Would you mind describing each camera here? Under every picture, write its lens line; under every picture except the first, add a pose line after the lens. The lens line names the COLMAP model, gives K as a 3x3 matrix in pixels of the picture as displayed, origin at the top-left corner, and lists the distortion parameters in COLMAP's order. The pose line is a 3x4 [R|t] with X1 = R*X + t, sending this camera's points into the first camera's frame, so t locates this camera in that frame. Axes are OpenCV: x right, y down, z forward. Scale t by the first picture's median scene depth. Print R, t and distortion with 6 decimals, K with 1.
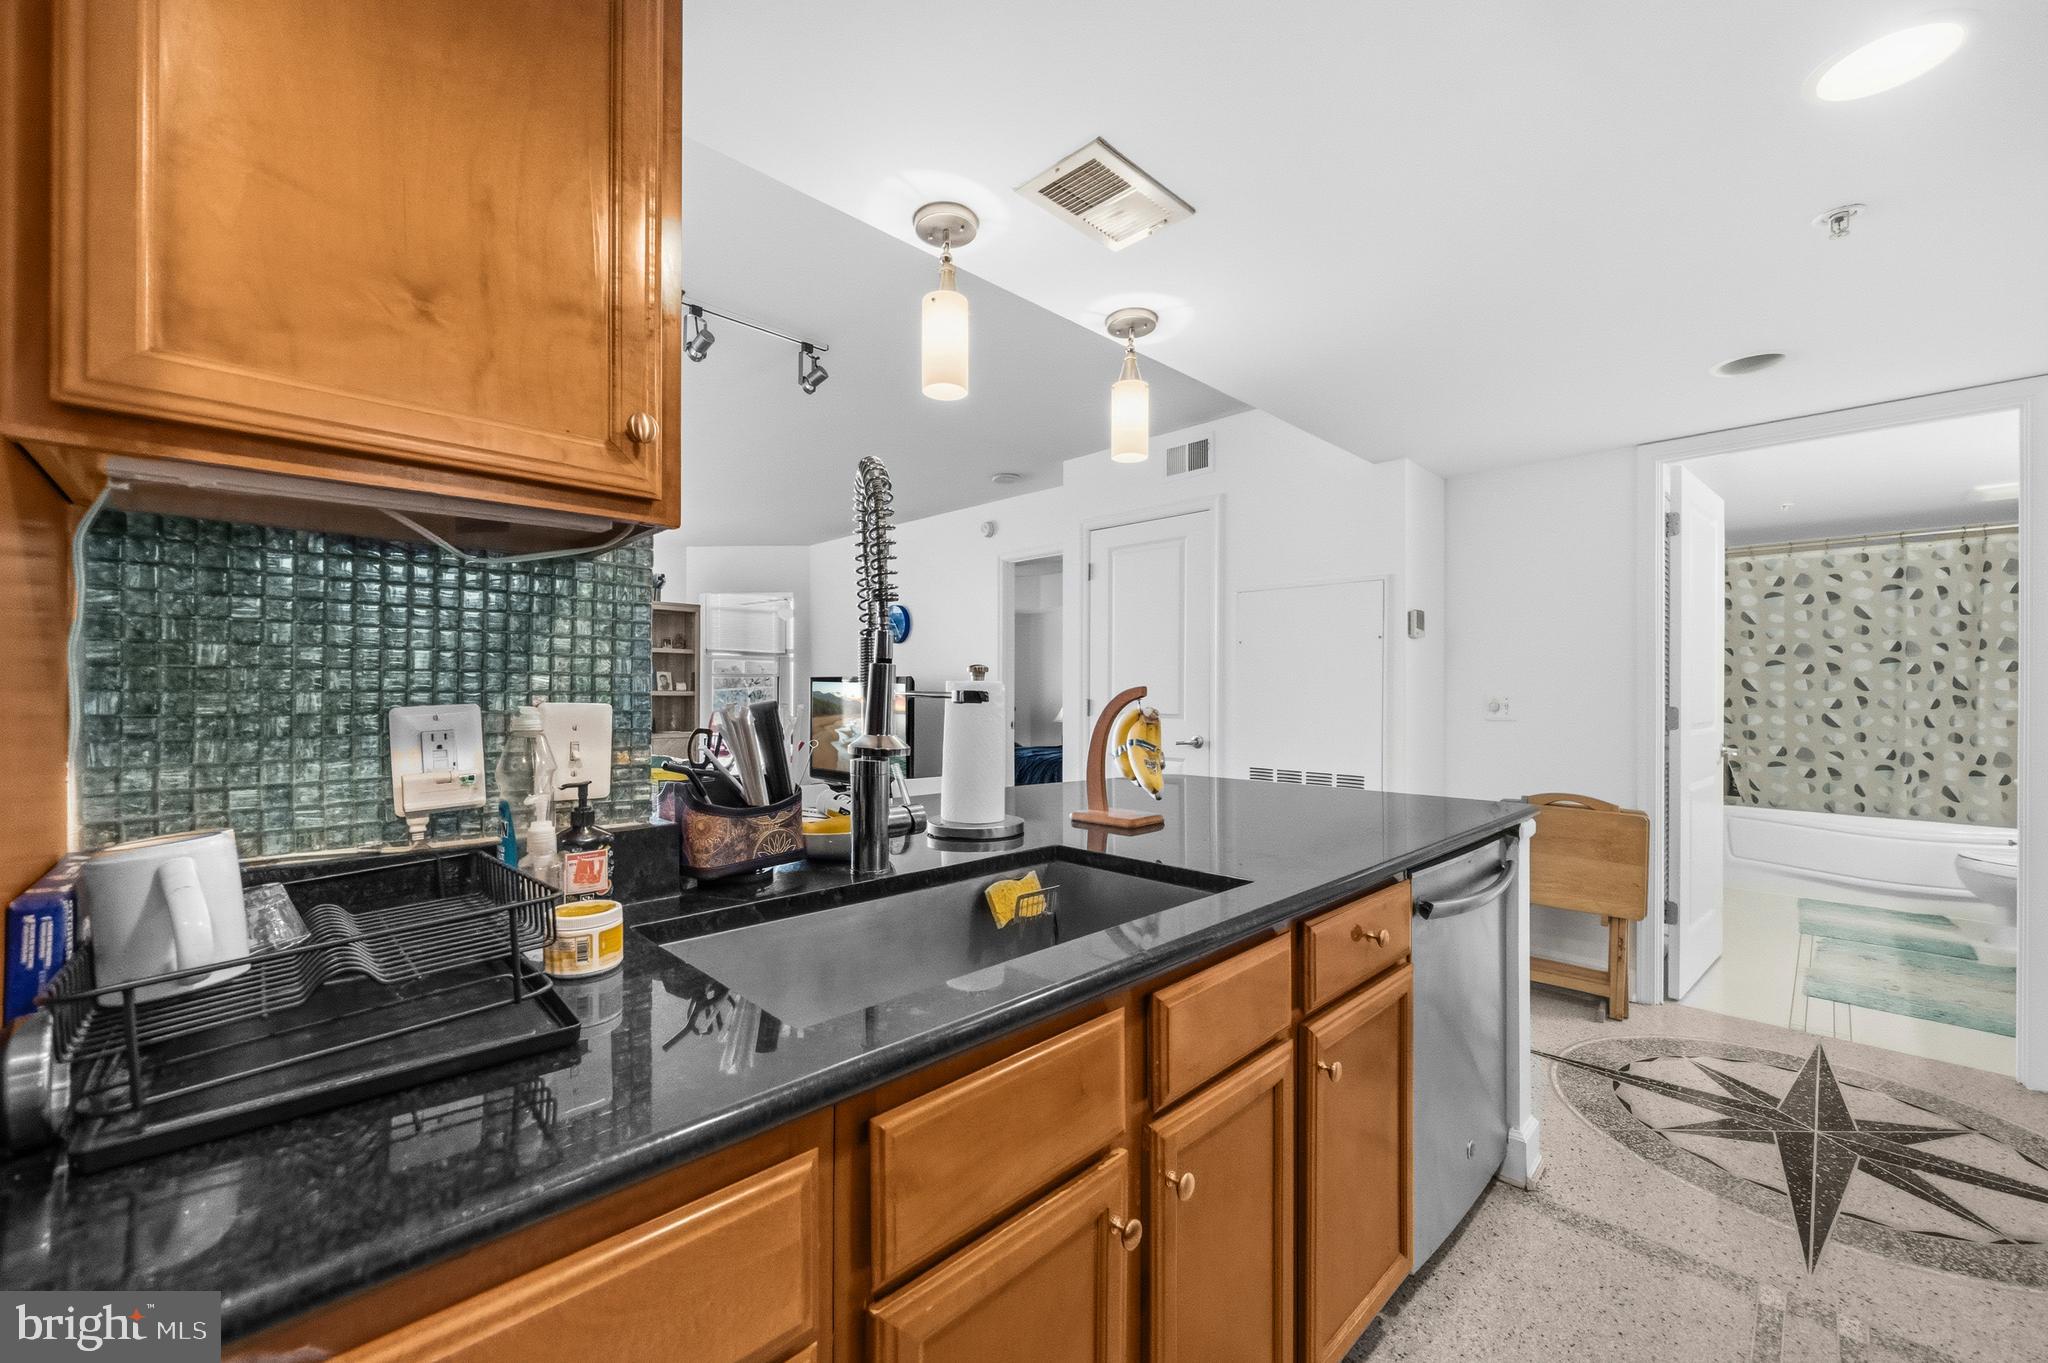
lens RADIAL K [[819.7, 0, 1002.0], [0, 819.7, 683.7], [0, 0, 1]] dist [-0.001023, 0.000079]
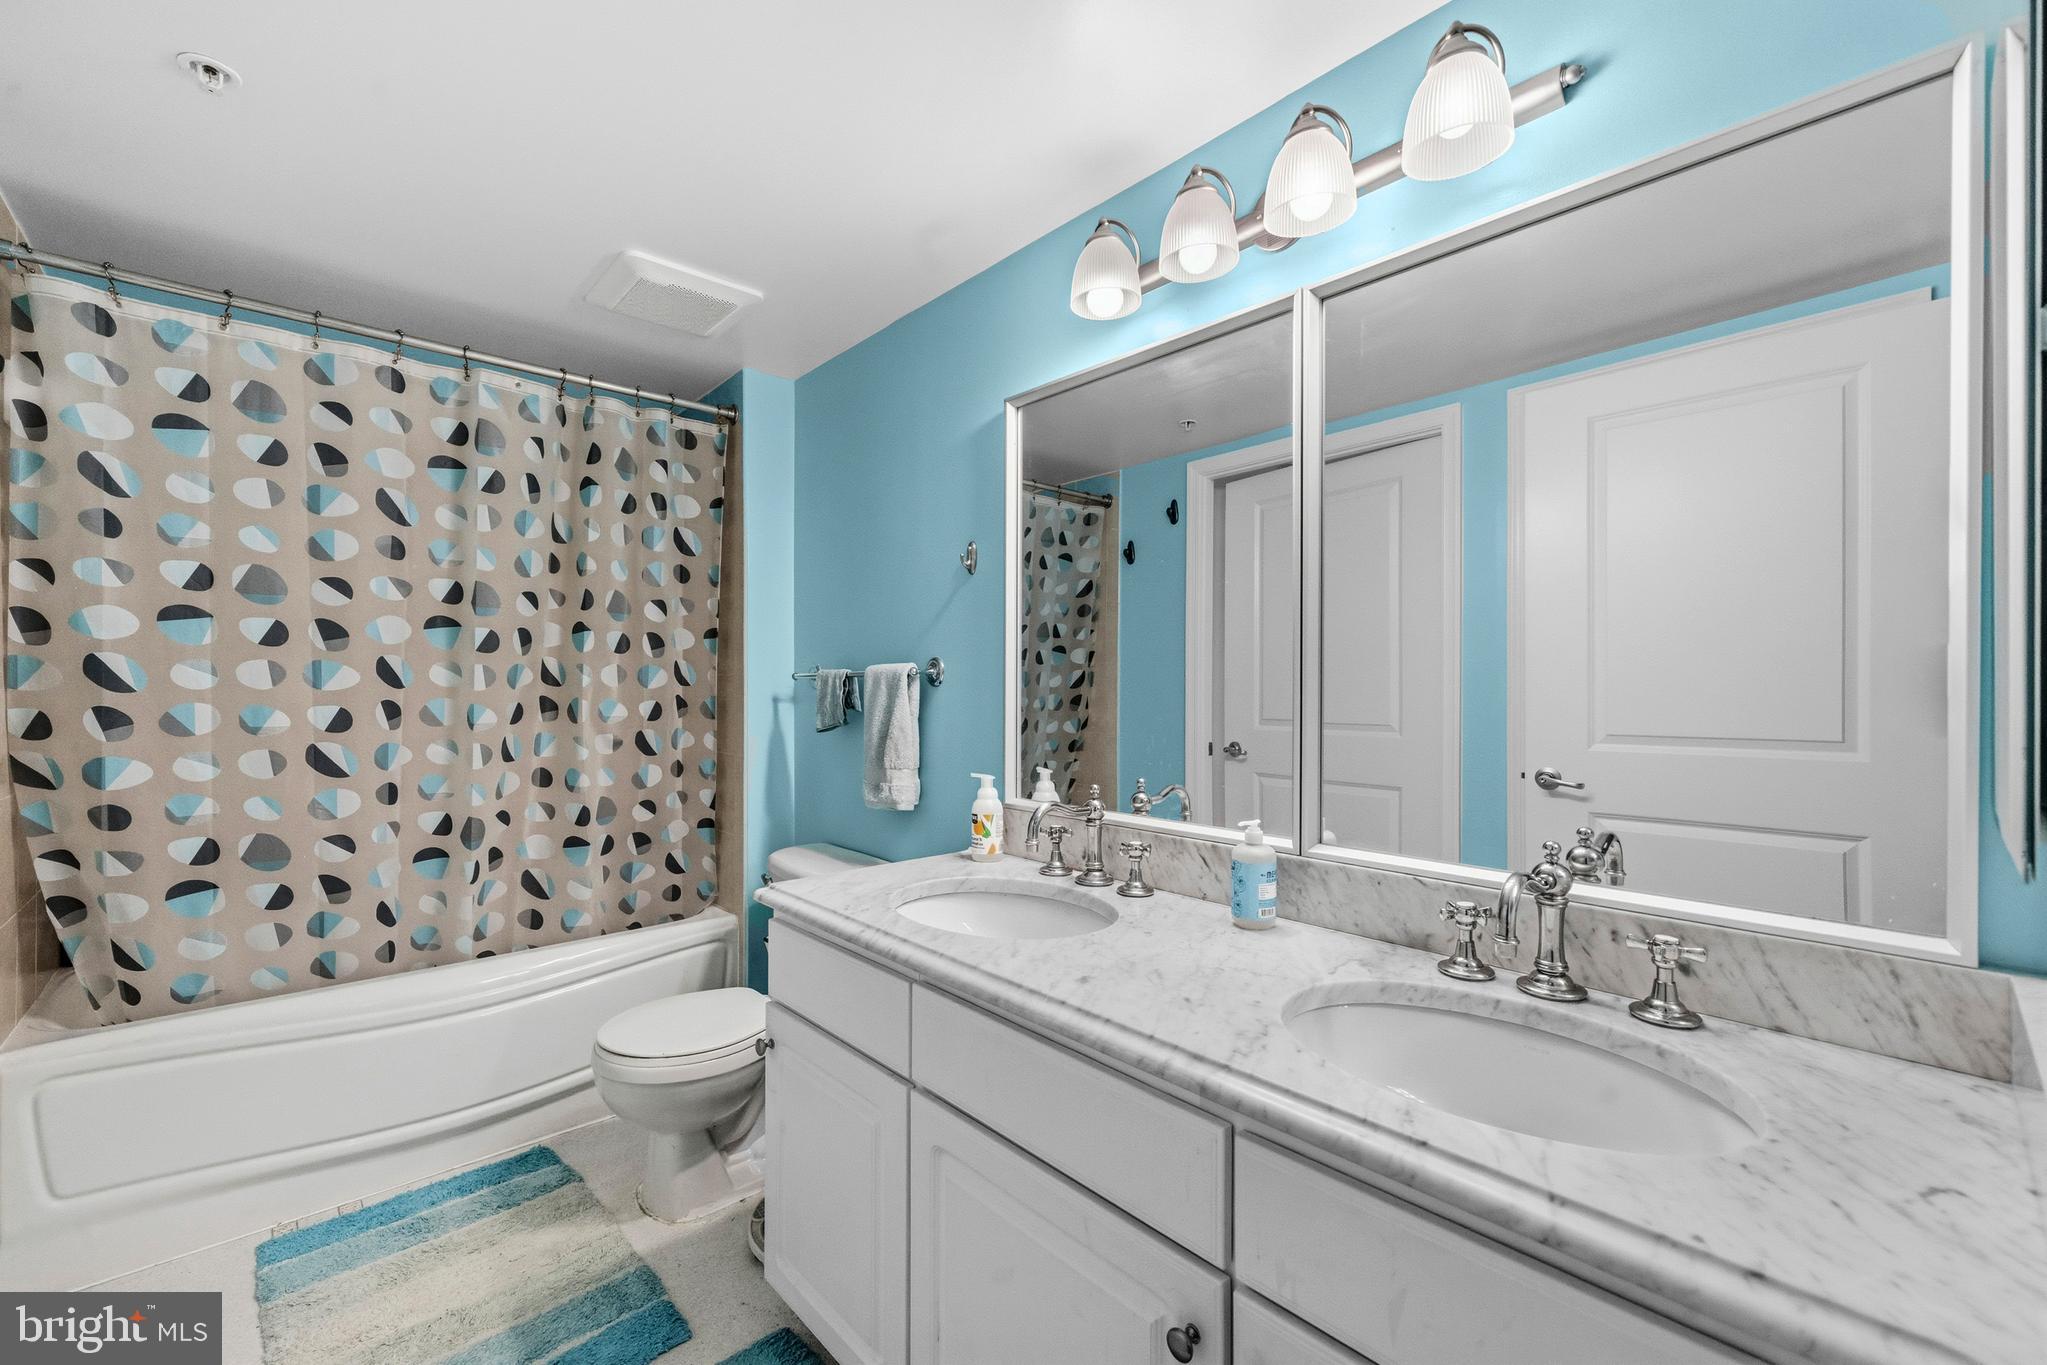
lens RADIAL K [[819.3, 0, 1013.1], [0, 819.3, 694.9], [0, 0, 1]] dist [-0.001023, 0.000079]
pose [[0.017062, -0.002534, 0.999851, 0.644329], [0.005748, 0.999981, 0.002436, 0.013677], [-0.999838, 0.005705, 0.017077, 0.687873]]
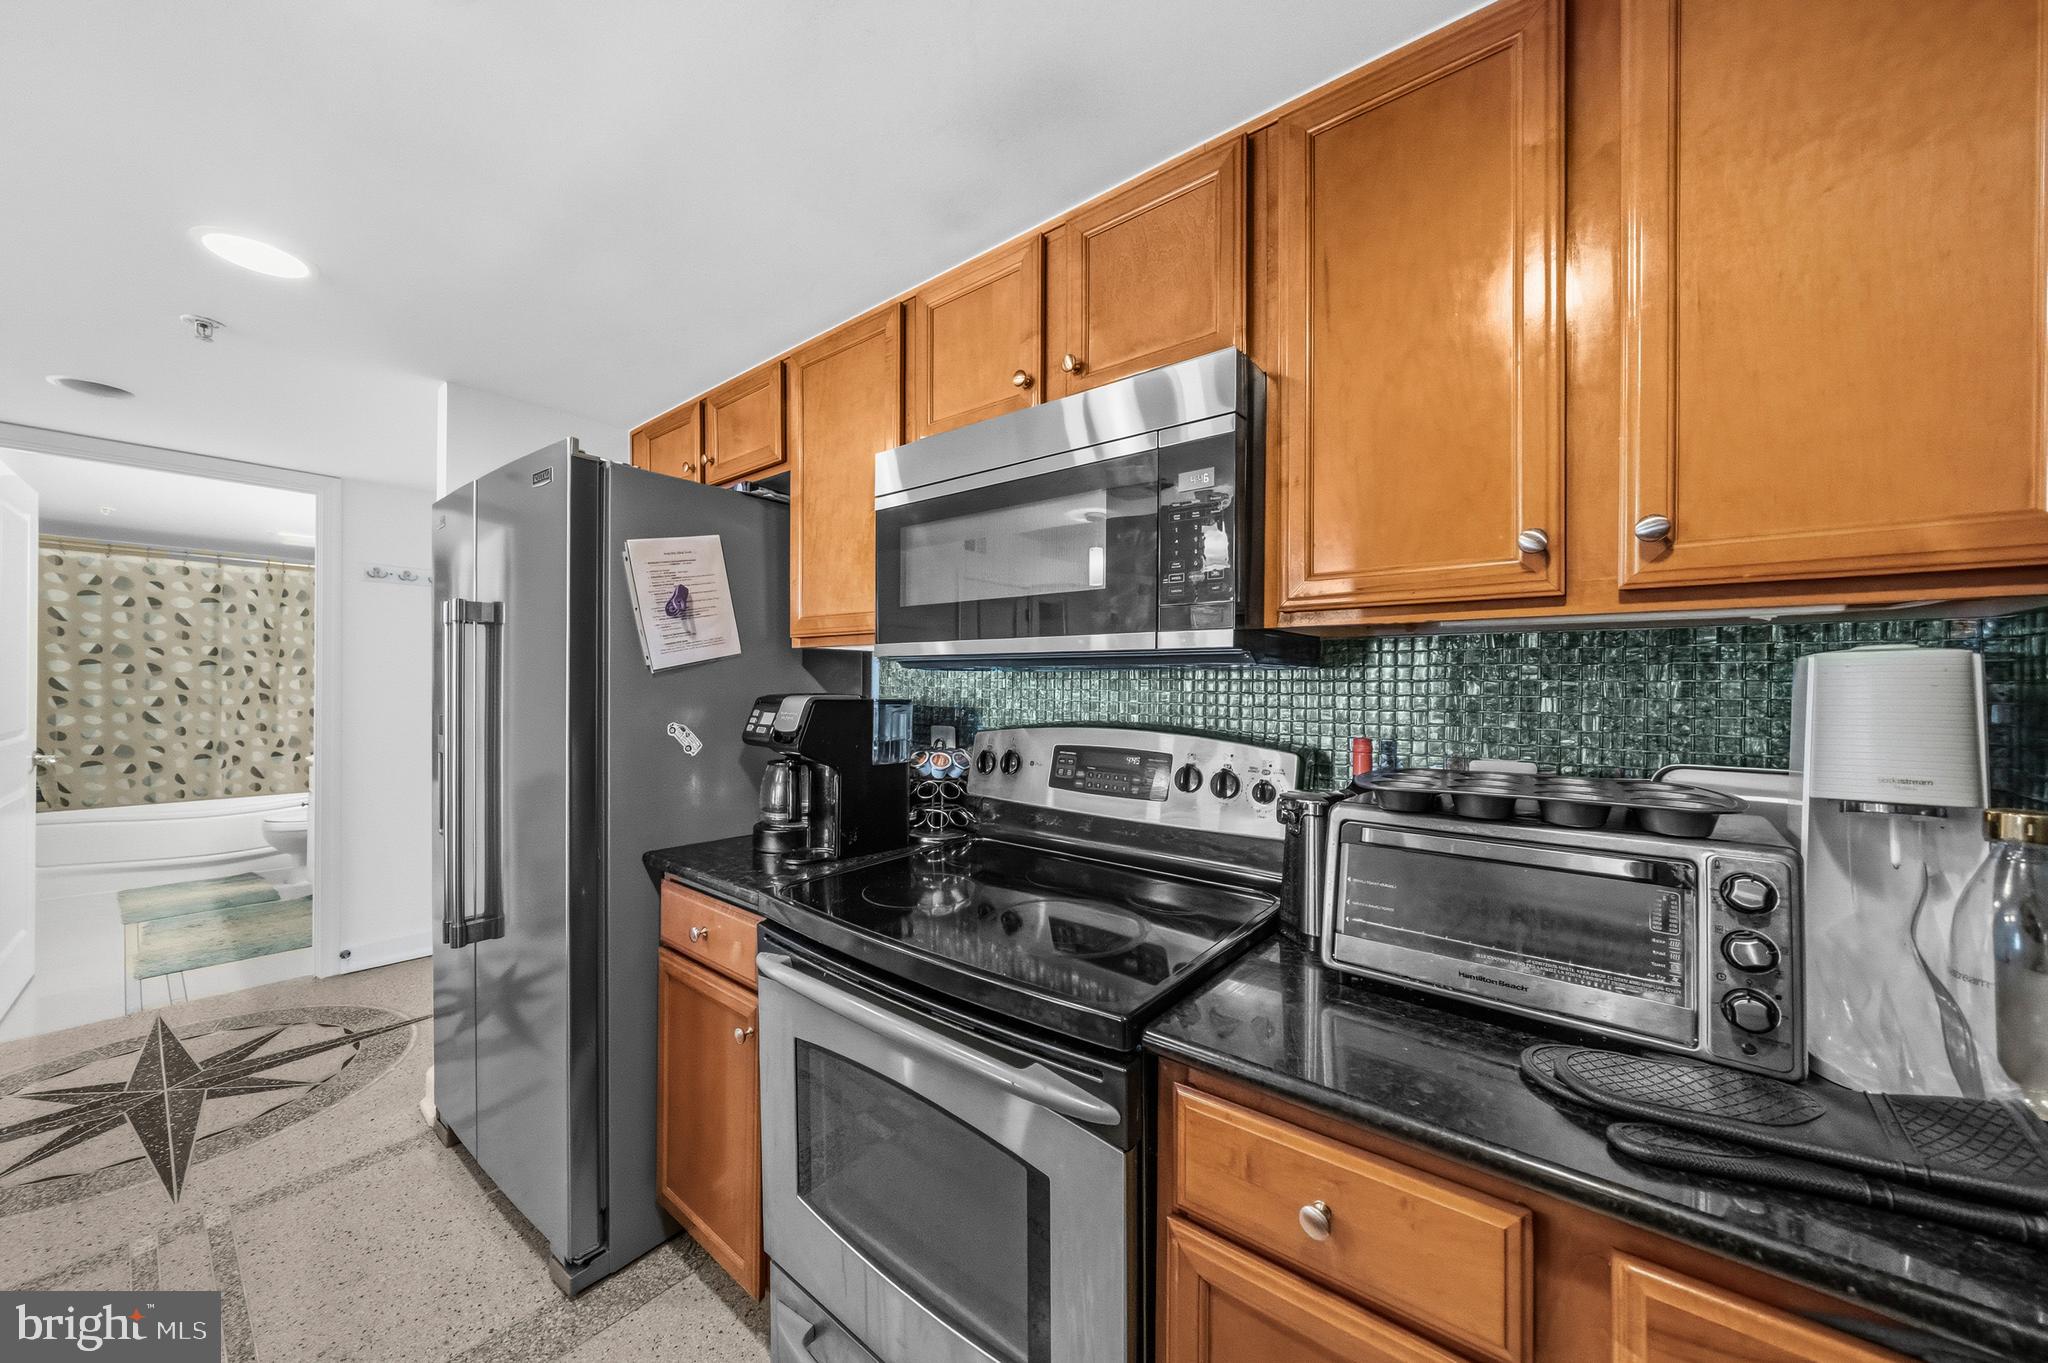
lens RADIAL K [[712.6, 0, 1003.3], [0, 712.6, 688.3], [0, 0, 1]] dist [-0.000737, 0.000304]
pose [[-0.101093, -0.005496, 0.994862, -0.030506], [-0.009019, 0.999949, 0.004607, -0.008177], [-0.994836, -0.008507, -0.101137, -0.016091]]
